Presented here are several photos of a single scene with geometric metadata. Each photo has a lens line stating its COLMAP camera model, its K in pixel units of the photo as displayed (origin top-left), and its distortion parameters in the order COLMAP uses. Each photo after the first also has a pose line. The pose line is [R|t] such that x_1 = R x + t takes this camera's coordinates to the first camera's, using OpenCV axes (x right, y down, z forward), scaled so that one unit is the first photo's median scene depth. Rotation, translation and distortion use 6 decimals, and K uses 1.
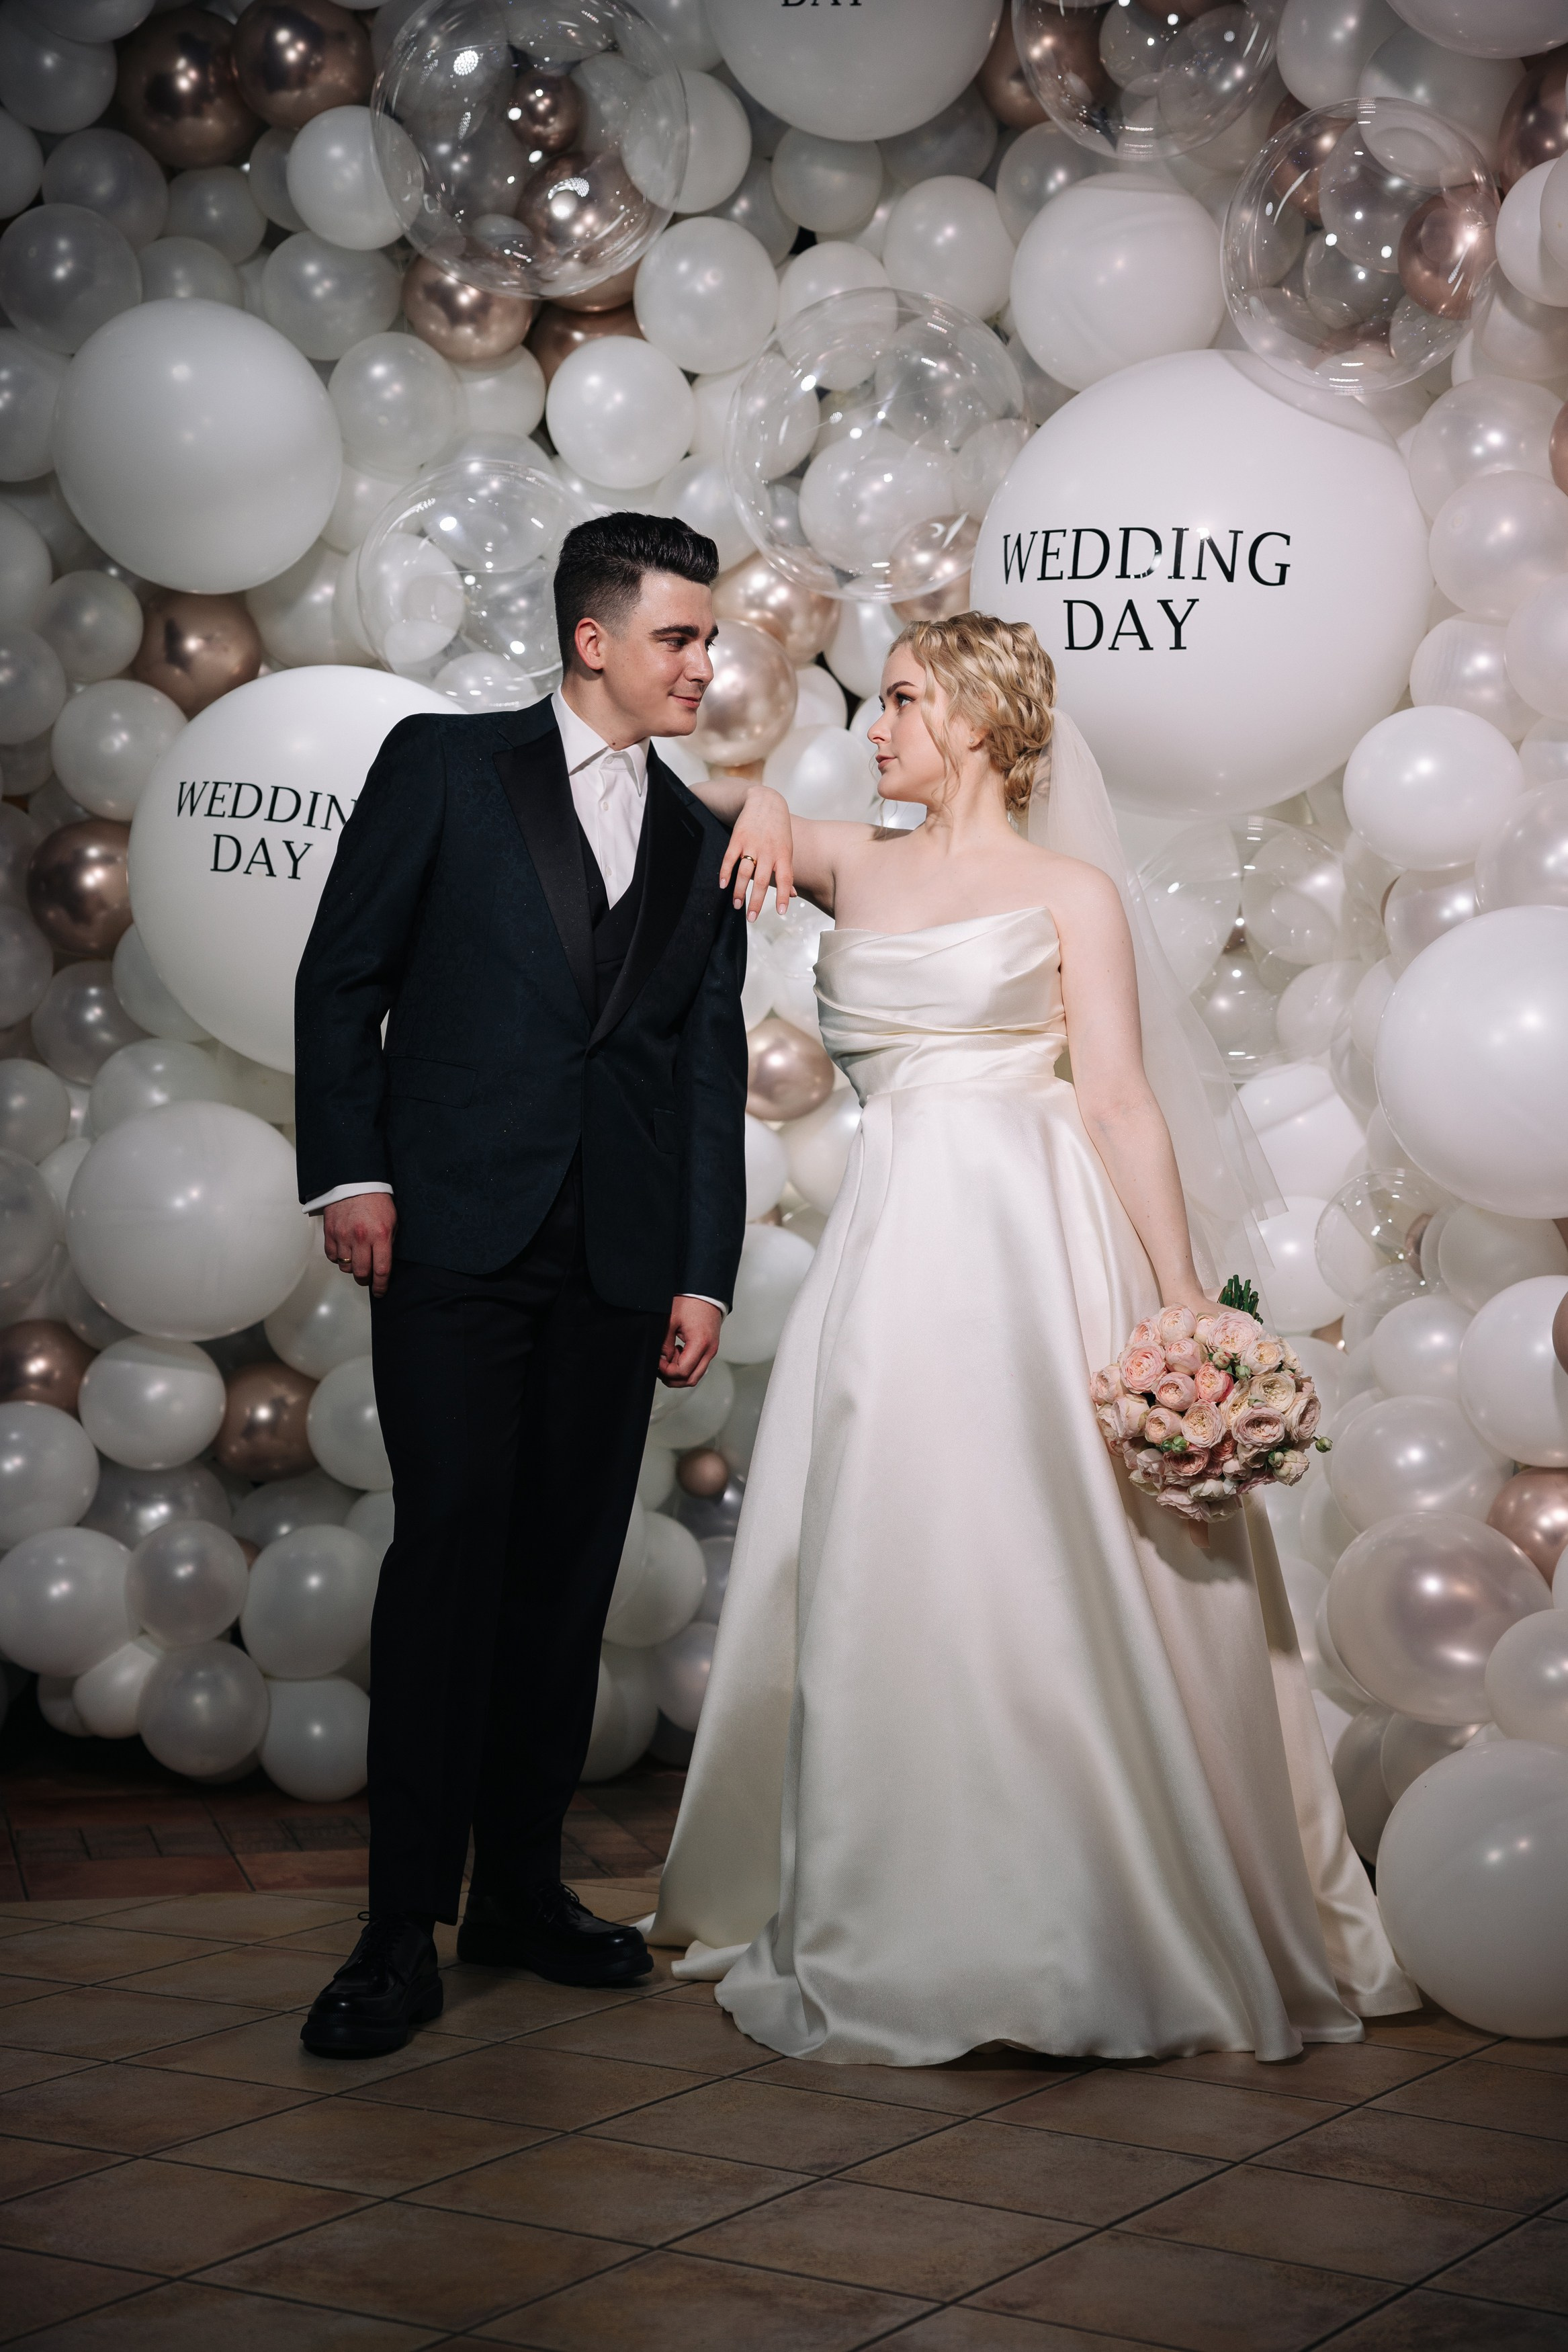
lens RADIAL K [[3691.2, 0, 786.1], [0, 3691.2, 1178.2], [0, 0, 1]] dist [0.347686, 0.000000]
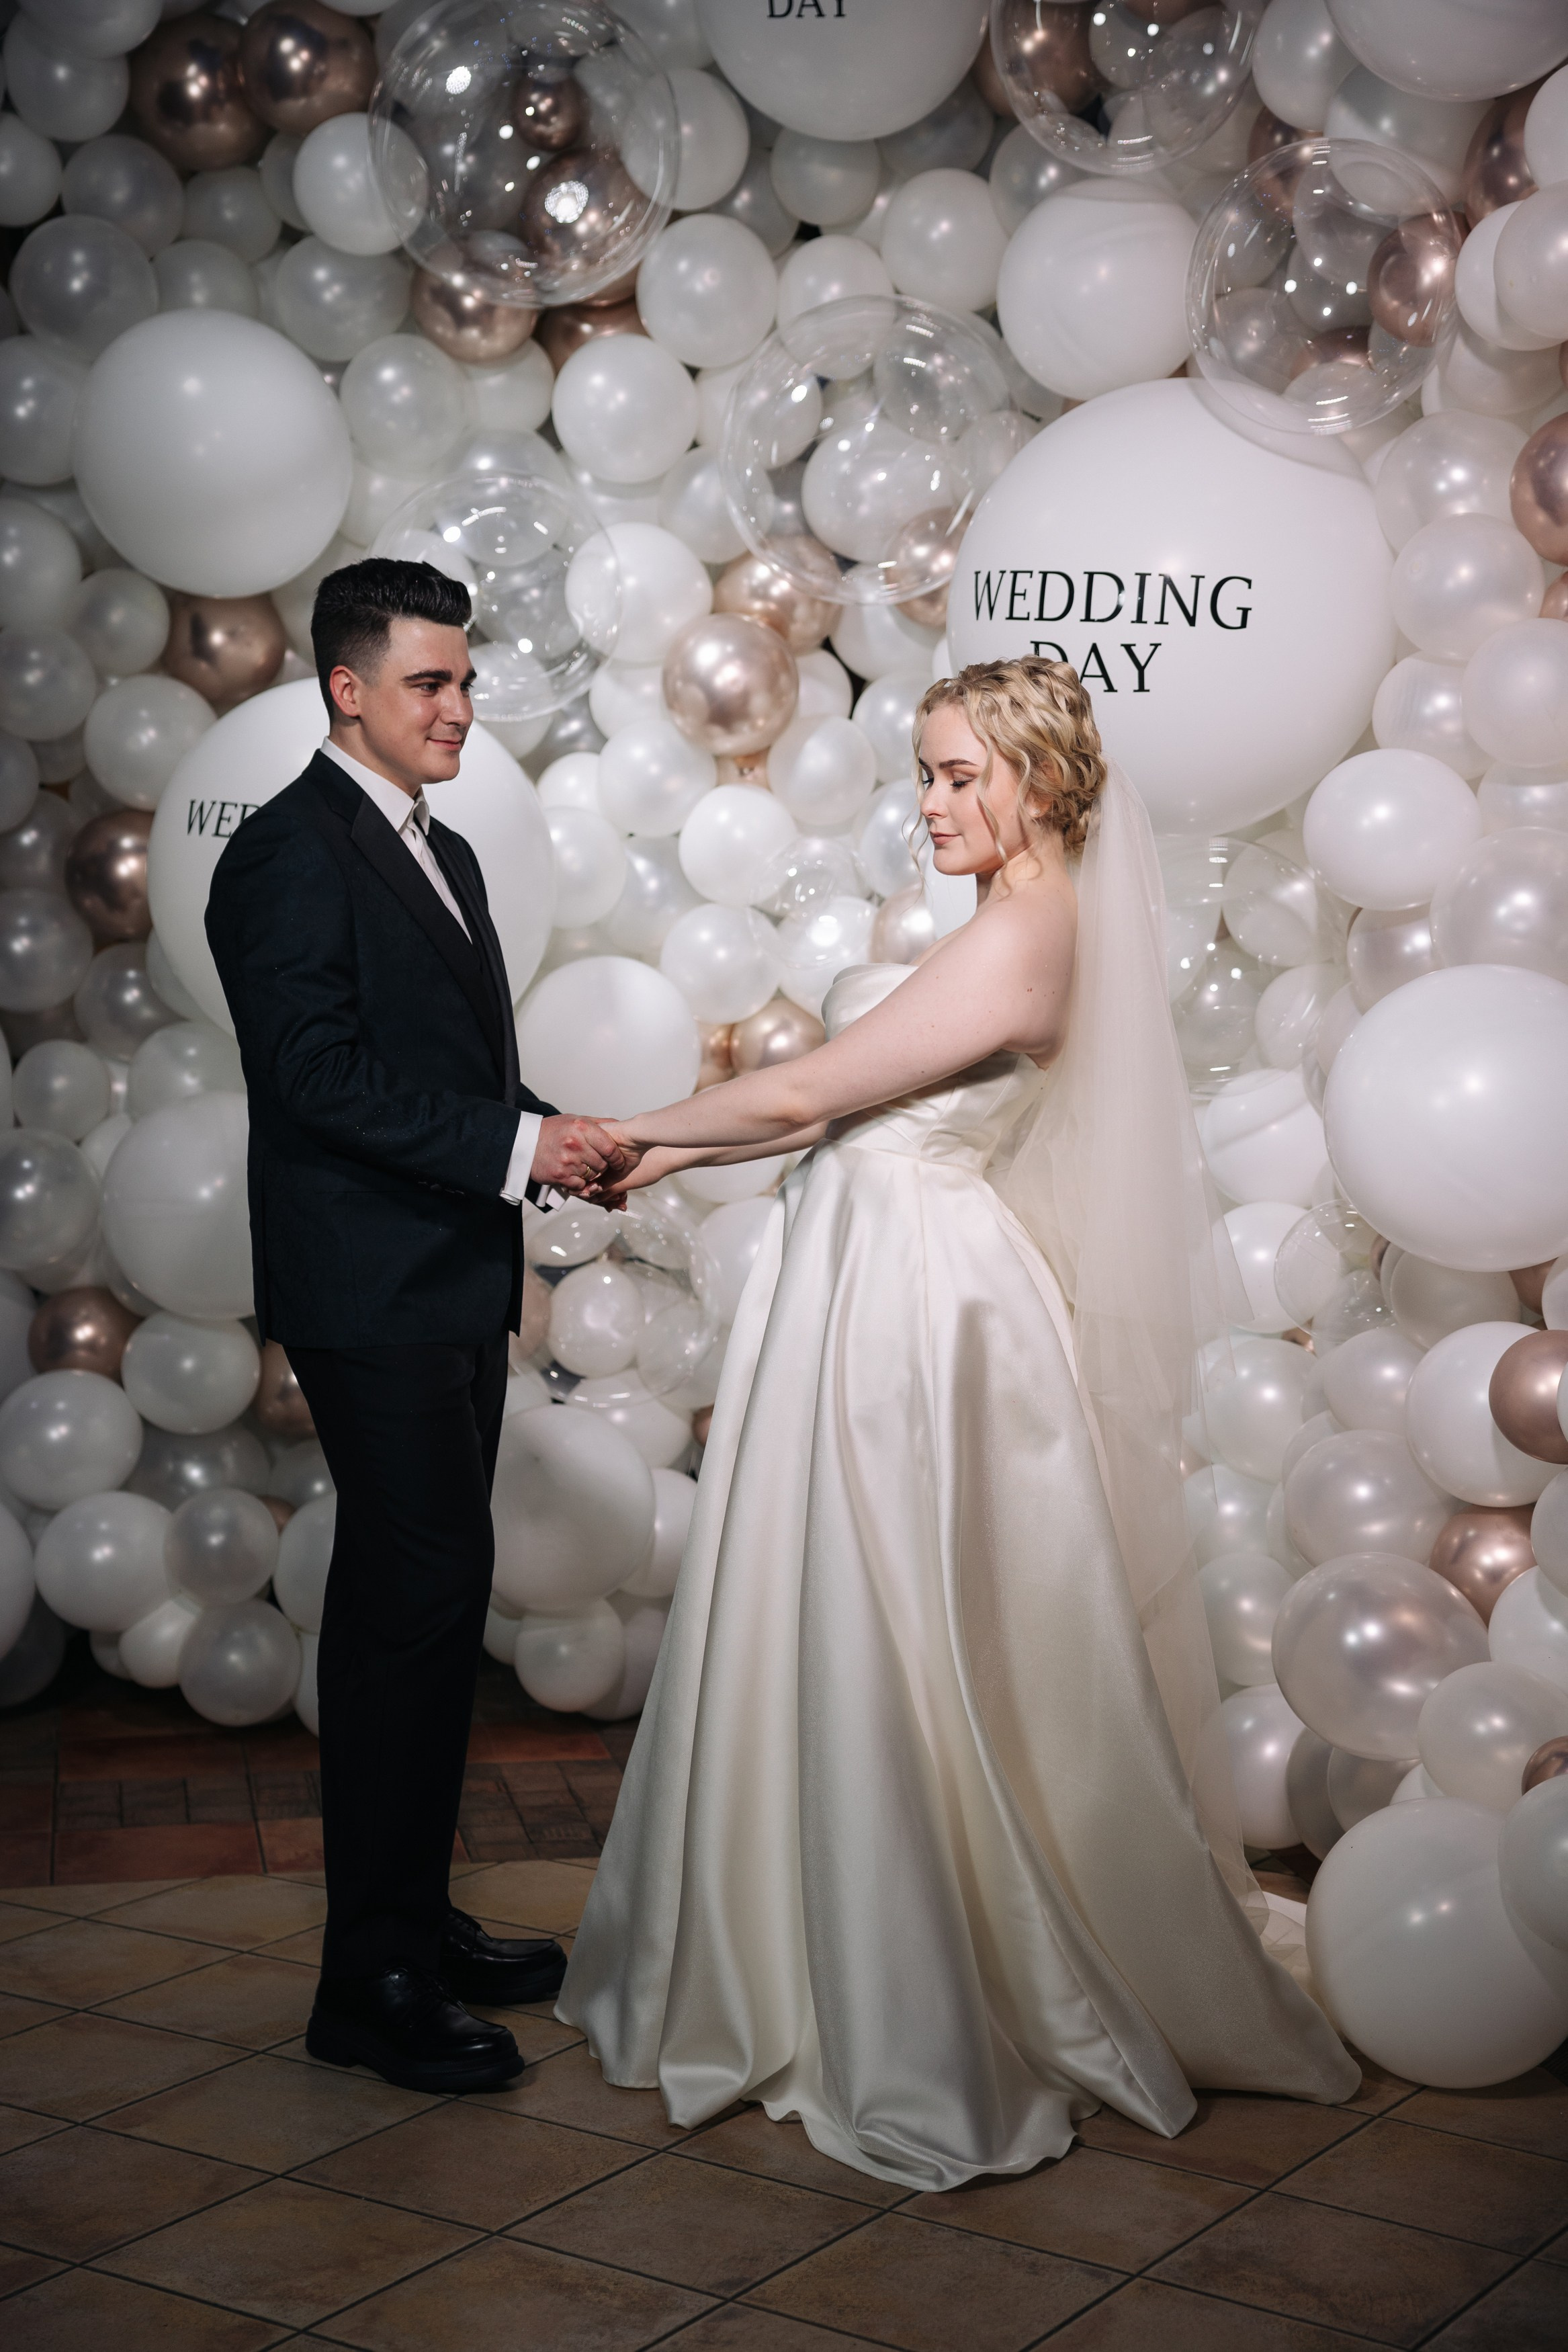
lens RADIAL K [[3417.3, 0, 781.2], [0, 3417.3, 1191.8], [0, 0, 1]] dist [0.293225, 0.000000]
pose [[0.998981, -0.001577, -0.045106, 0.045387], [0.005384, 0.996417, 0.084407, -0.079242], [0.044812, -0.084564, 0.995410, 0.045032]]
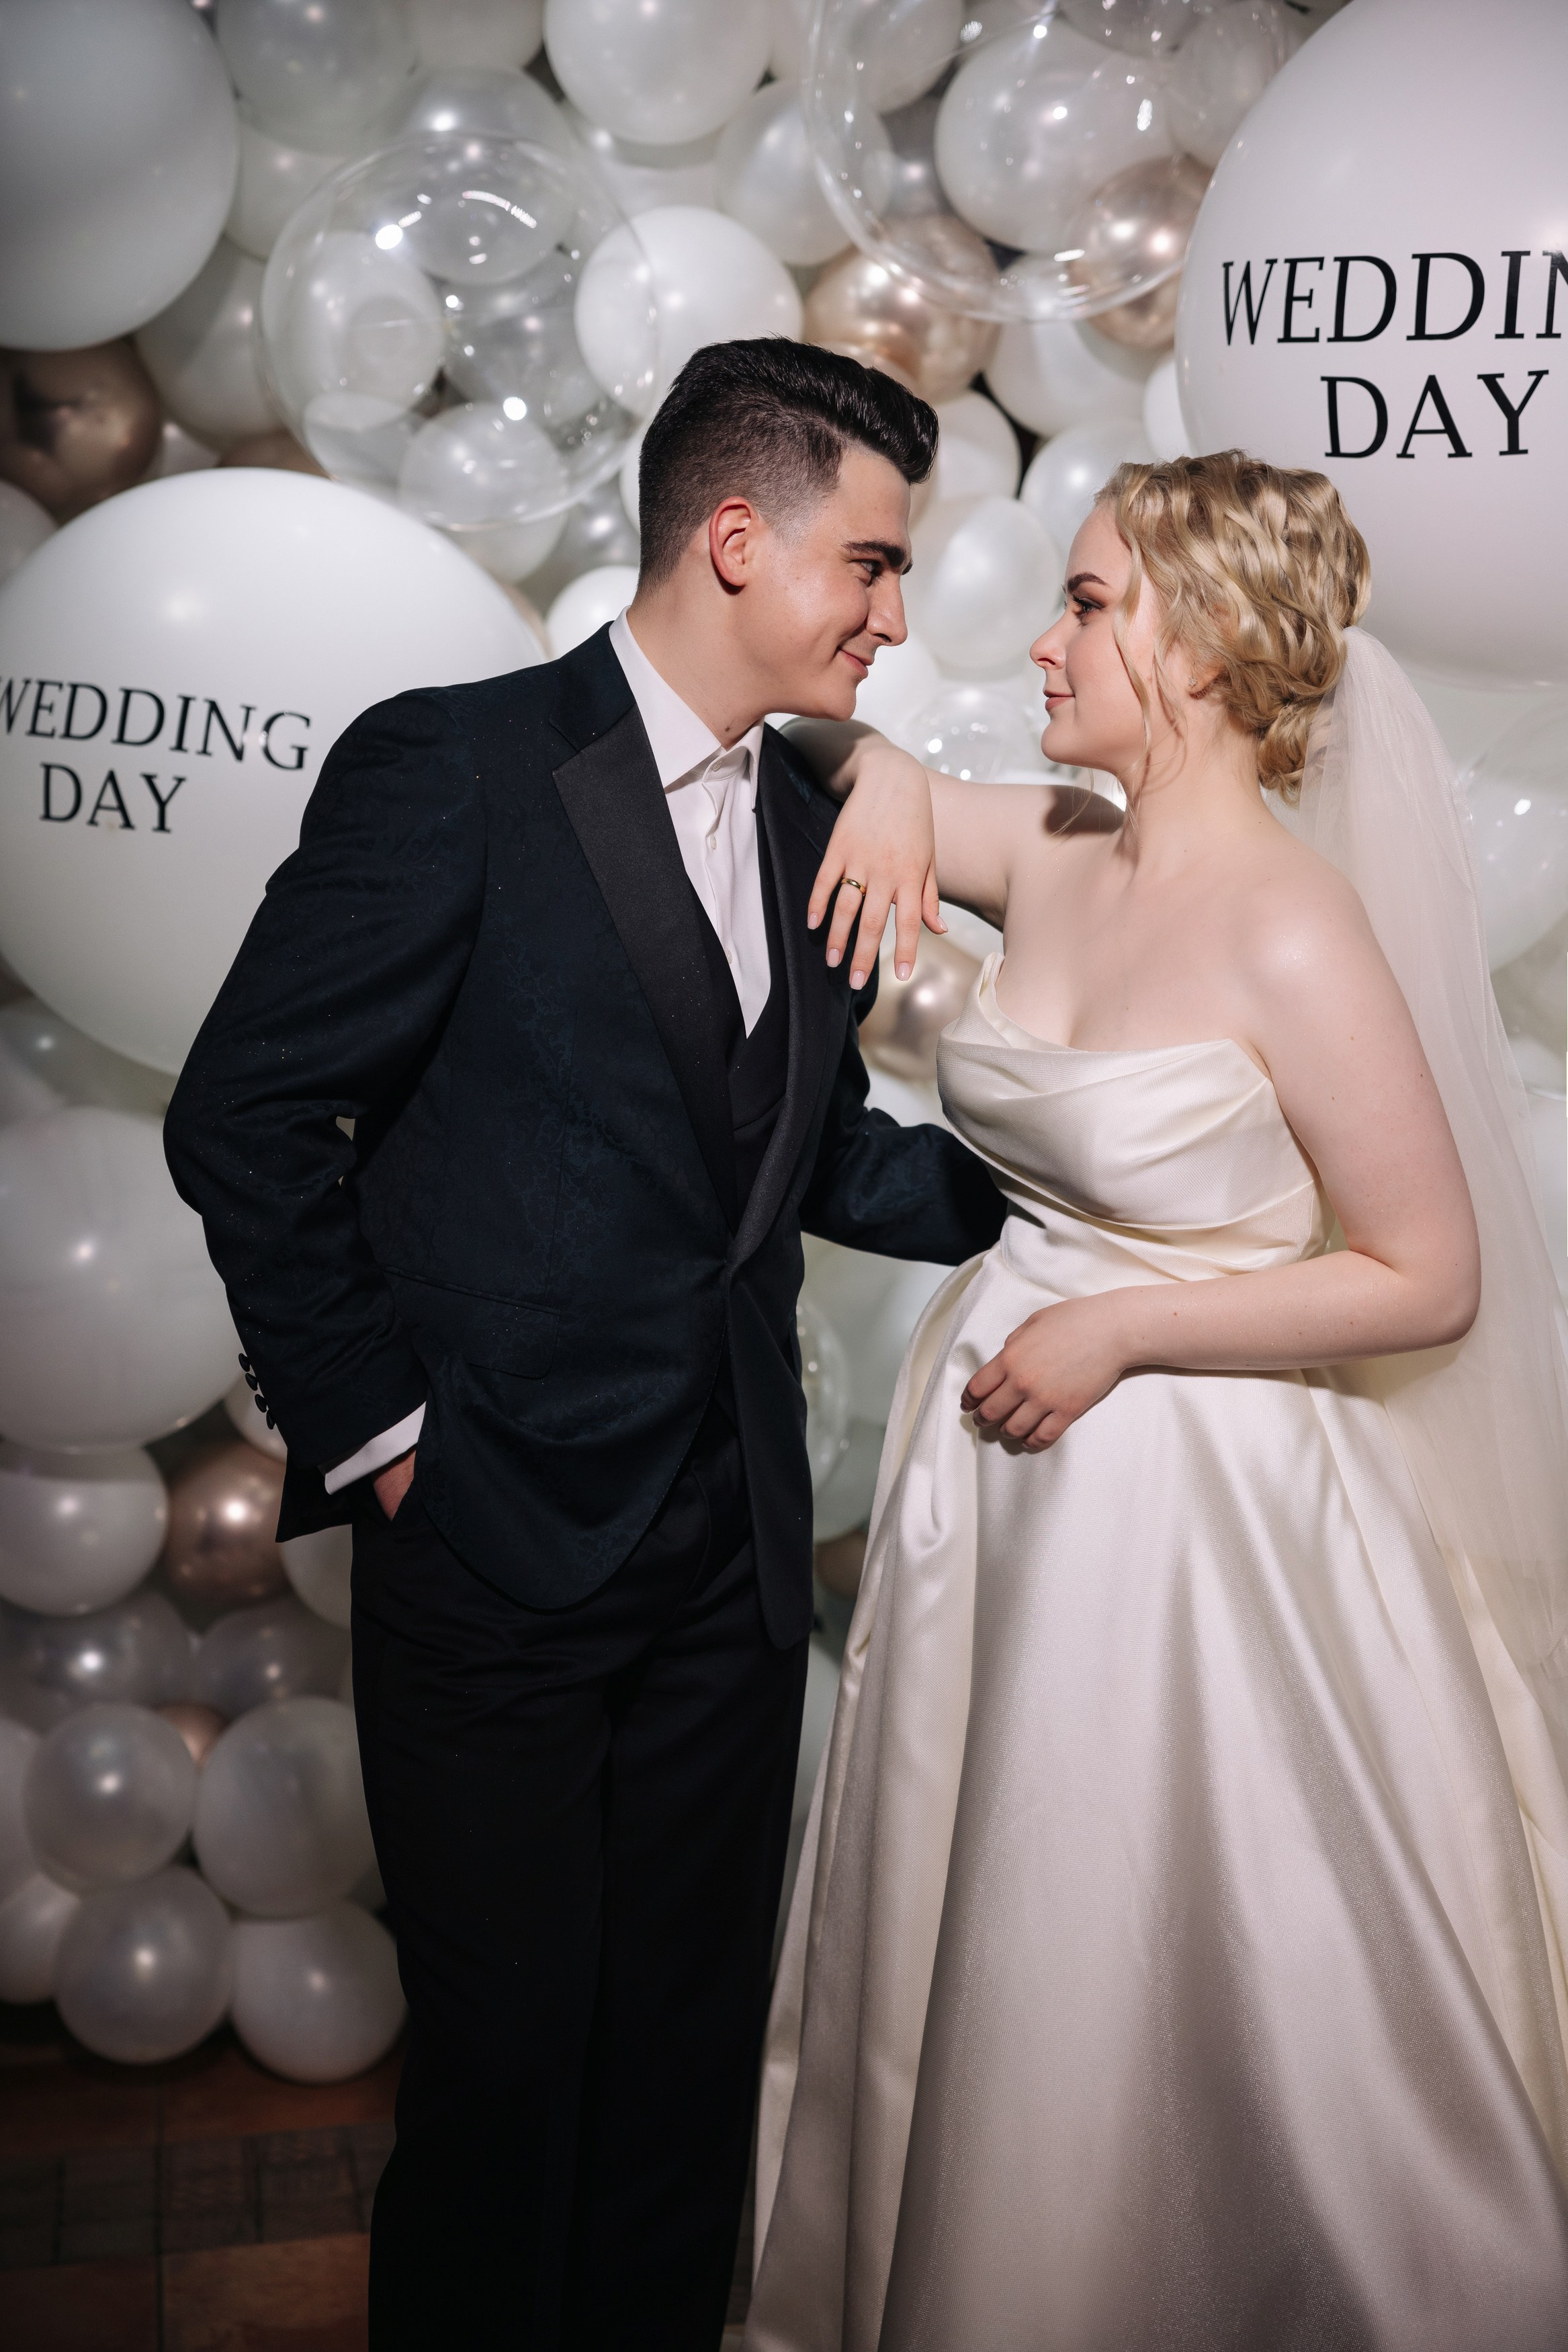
lens RADIAL K [[3934.4, 0, 779.7], [0, 3934.4, 1181.9], [0, 0, 1]] dist [0.347018, 0.000000]
pose [[0.995701, -0.031816, -0.086987, 0.036413], [0.043222, 0.990232, 0.132564, -0.107530], [0.081920, -0.135754, 0.987350, 0.303074]]
